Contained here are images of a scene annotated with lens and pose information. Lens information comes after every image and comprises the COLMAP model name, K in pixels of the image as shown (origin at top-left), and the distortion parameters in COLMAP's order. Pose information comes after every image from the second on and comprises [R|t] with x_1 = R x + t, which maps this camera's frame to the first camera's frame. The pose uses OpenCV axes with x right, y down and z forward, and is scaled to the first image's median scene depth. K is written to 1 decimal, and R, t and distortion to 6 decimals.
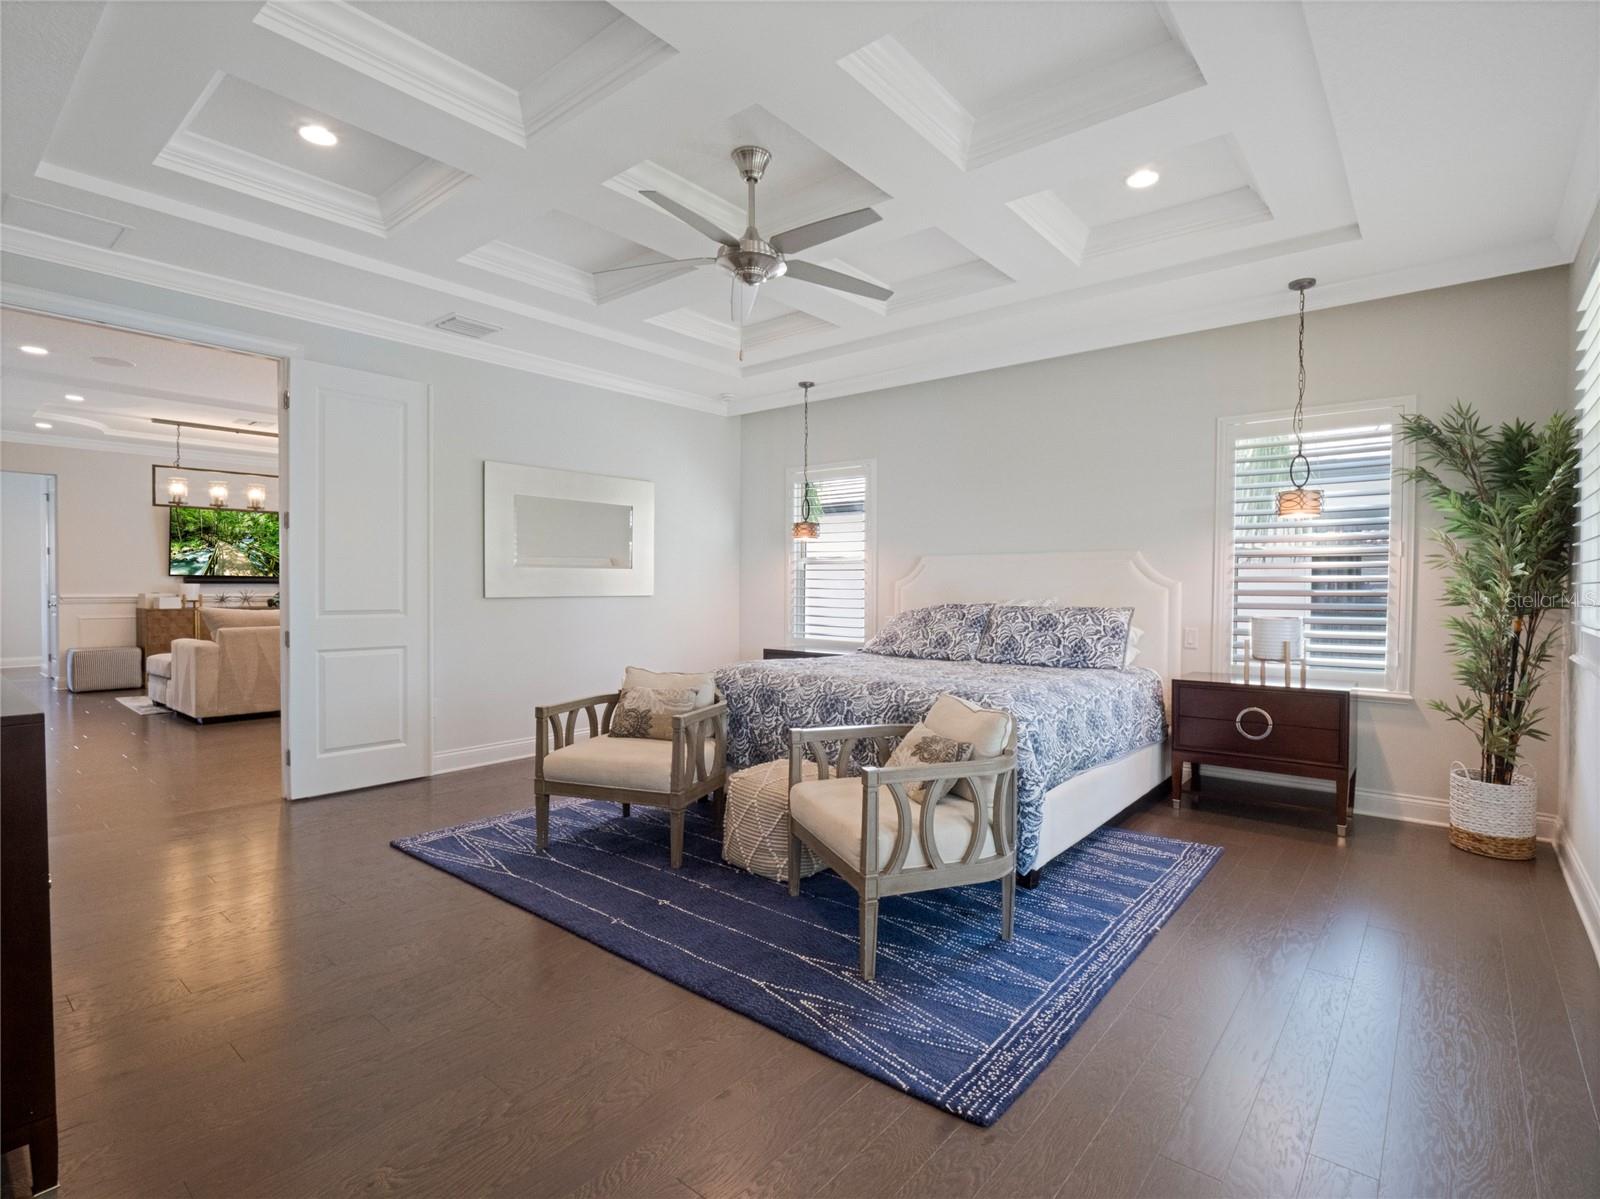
lens RADIAL K [[794.5, 0, 802.2], [0, 794.5, 597.3], [0, 0, 1]] dist [-0.015778, -0.000754]
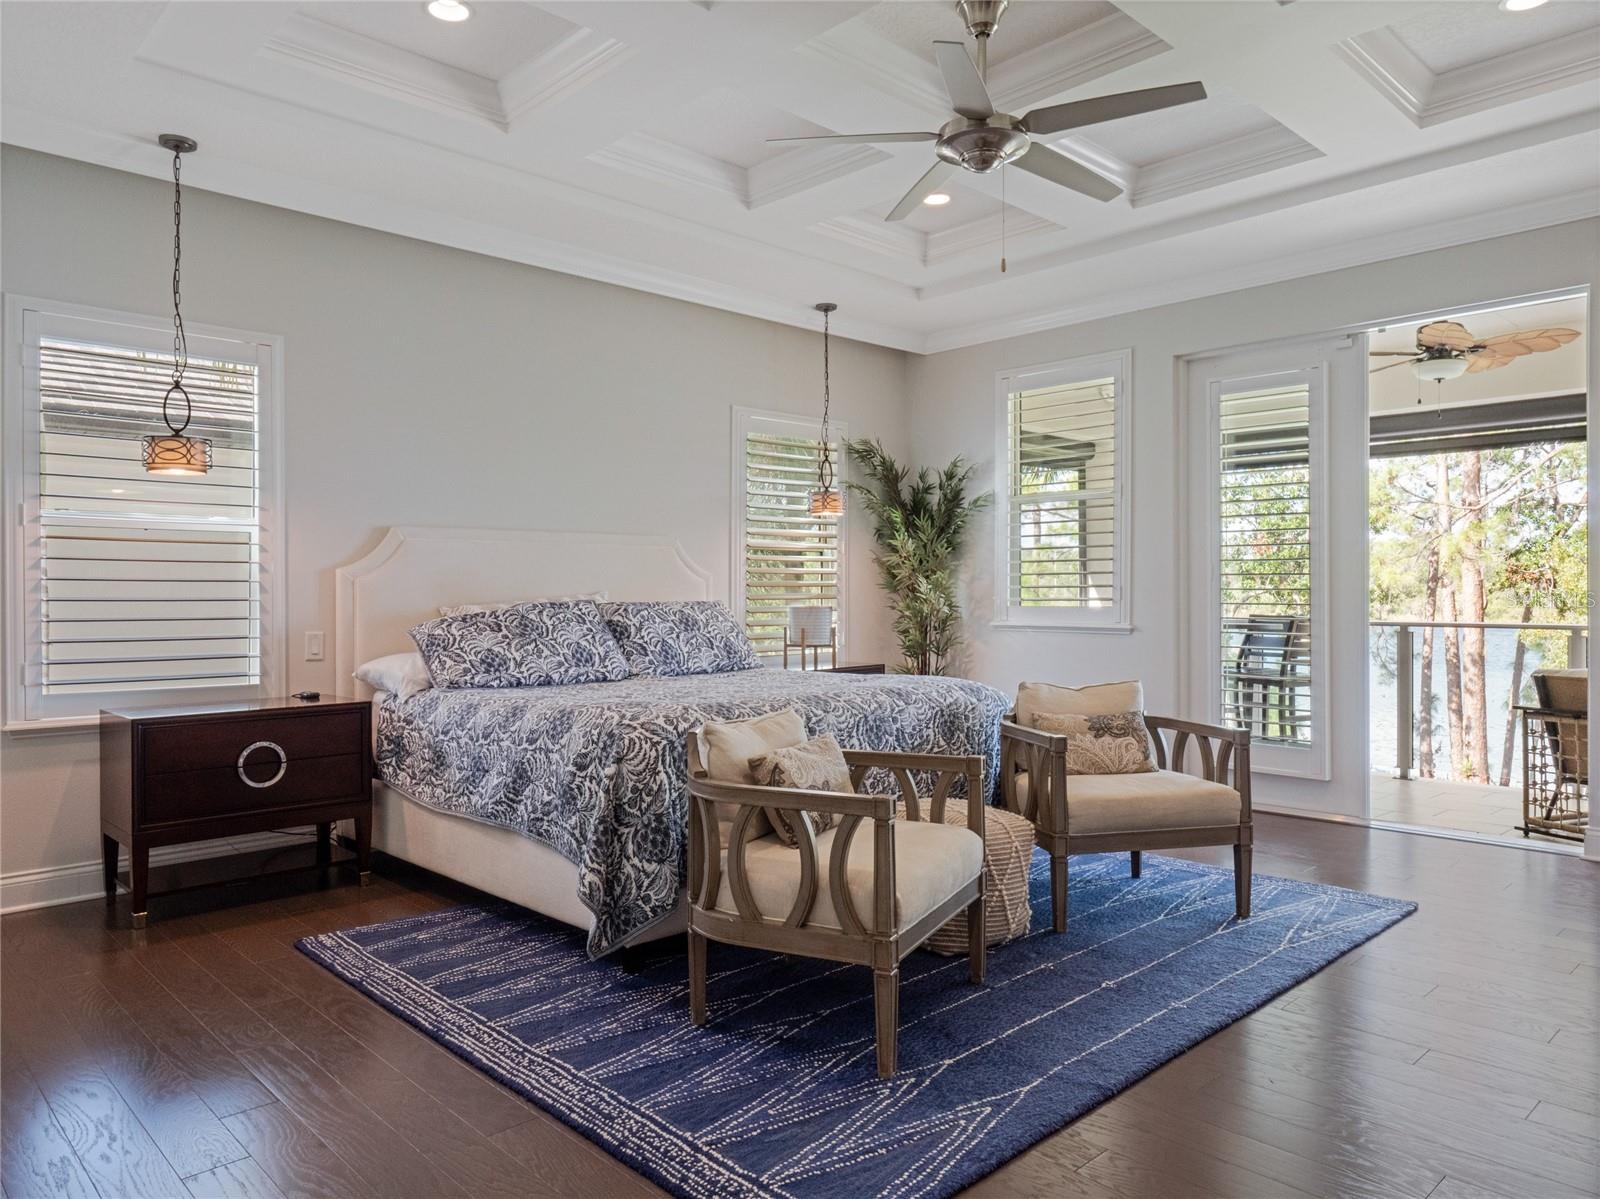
lens RADIAL K [[1118.6, 0, 800.0], [0, 1118.6, 599.5], [0, 0, 1]] dist [-0.004193, -0.000910]
pose [[0.102309, -0.014937, 0.994640, -0.935286], [0.014357, 0.999805, 0.013538, -0.004857], [-0.994649, 0.012895, 0.102504, 0.866045]]
